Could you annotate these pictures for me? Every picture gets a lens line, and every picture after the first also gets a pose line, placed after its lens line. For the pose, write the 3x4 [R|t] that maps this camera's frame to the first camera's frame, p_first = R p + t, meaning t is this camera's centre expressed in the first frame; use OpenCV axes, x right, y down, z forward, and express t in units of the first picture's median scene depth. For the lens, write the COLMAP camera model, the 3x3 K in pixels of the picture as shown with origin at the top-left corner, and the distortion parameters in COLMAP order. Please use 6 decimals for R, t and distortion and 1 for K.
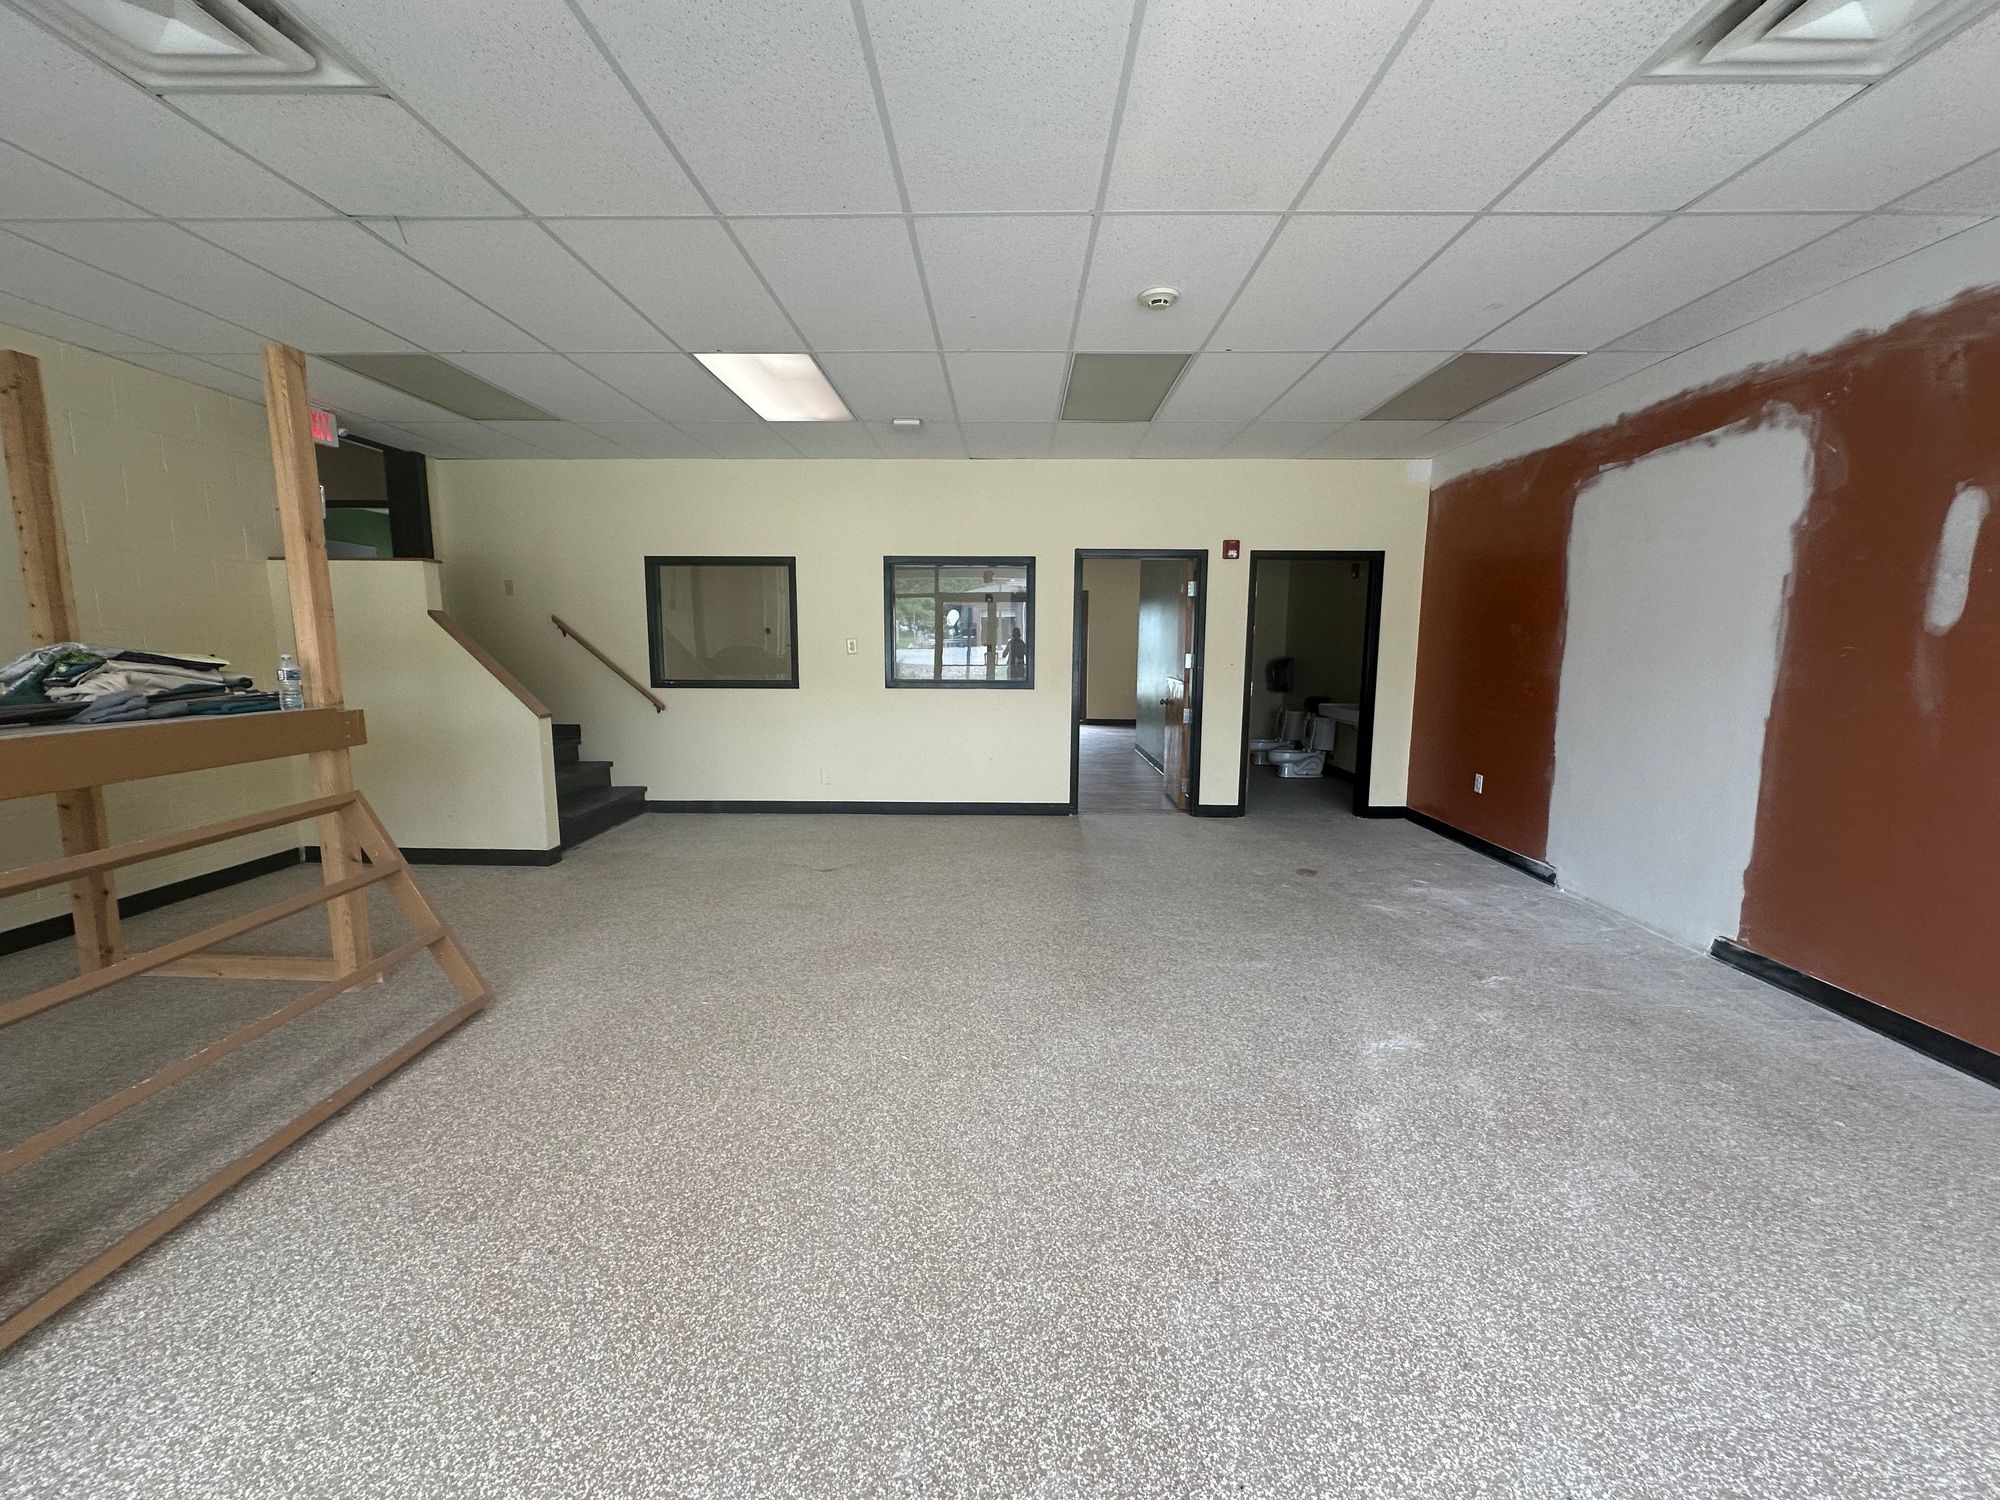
lens RADIAL K [[802.3, 0, 1000.0], [0, 802.3, 750.0], [0, 0, 1]] dist [0.002033, 0.000322]
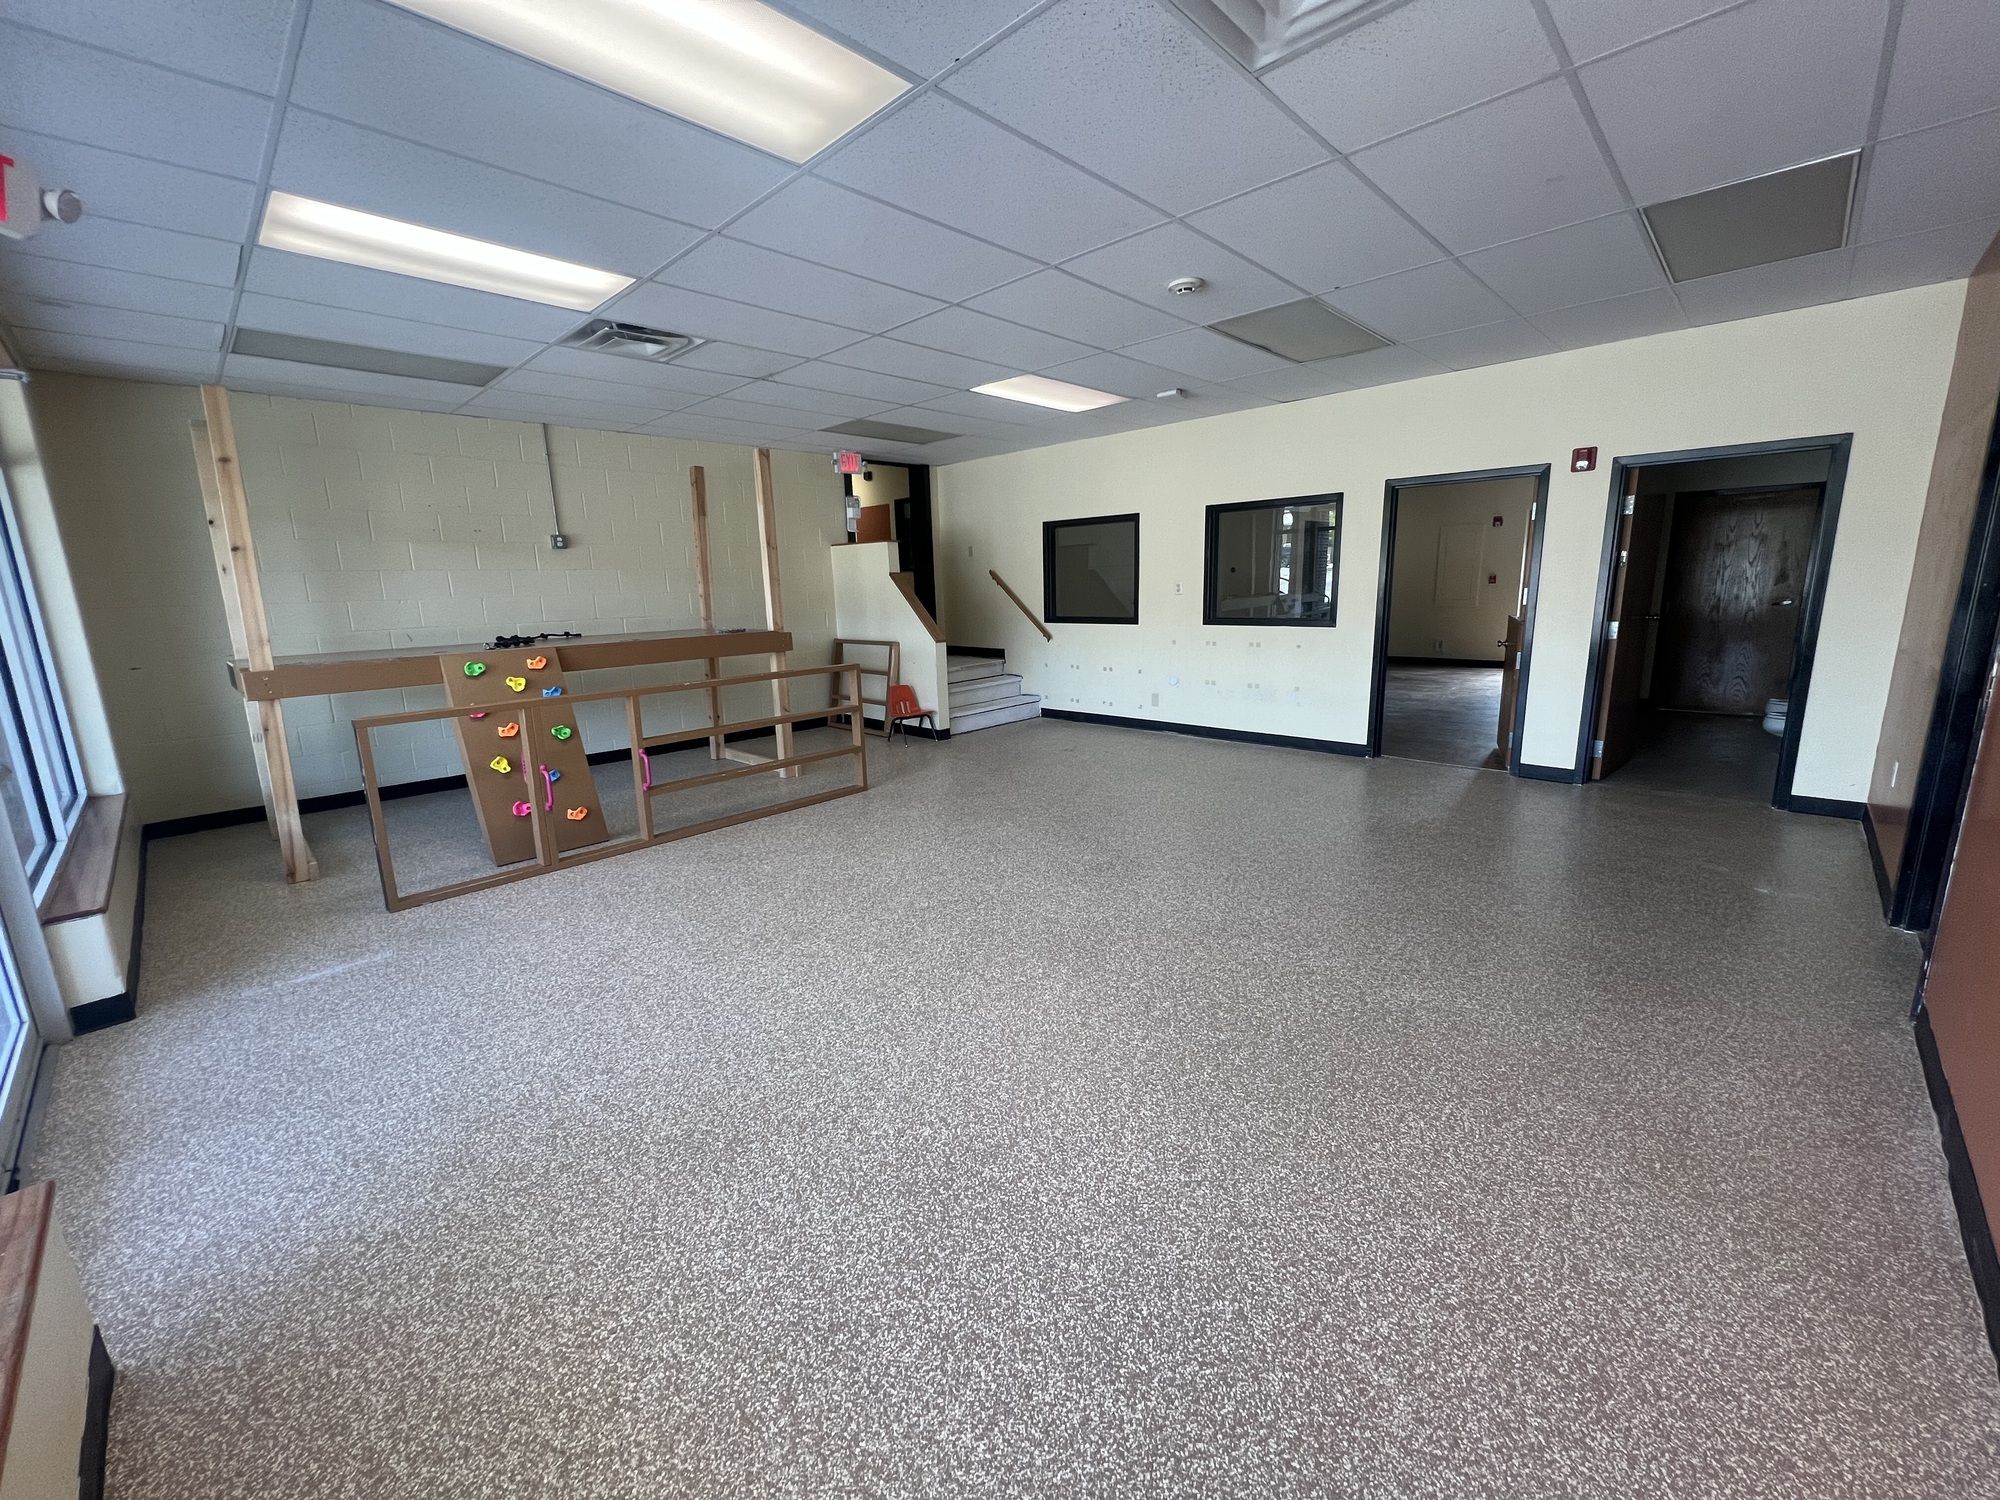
lens RADIAL K [[798.9, 0, 1000.0], [0, 798.9, 750.0], [0, 0, 1]] dist [-0.000704, -0.000074]
pose [[0.736993, 0.112666, -0.666445, 0.428852], [-0.061180, 0.993082, 0.100229, 0.003909], [0.673126, -0.033095, 0.738787, -0.031873]]
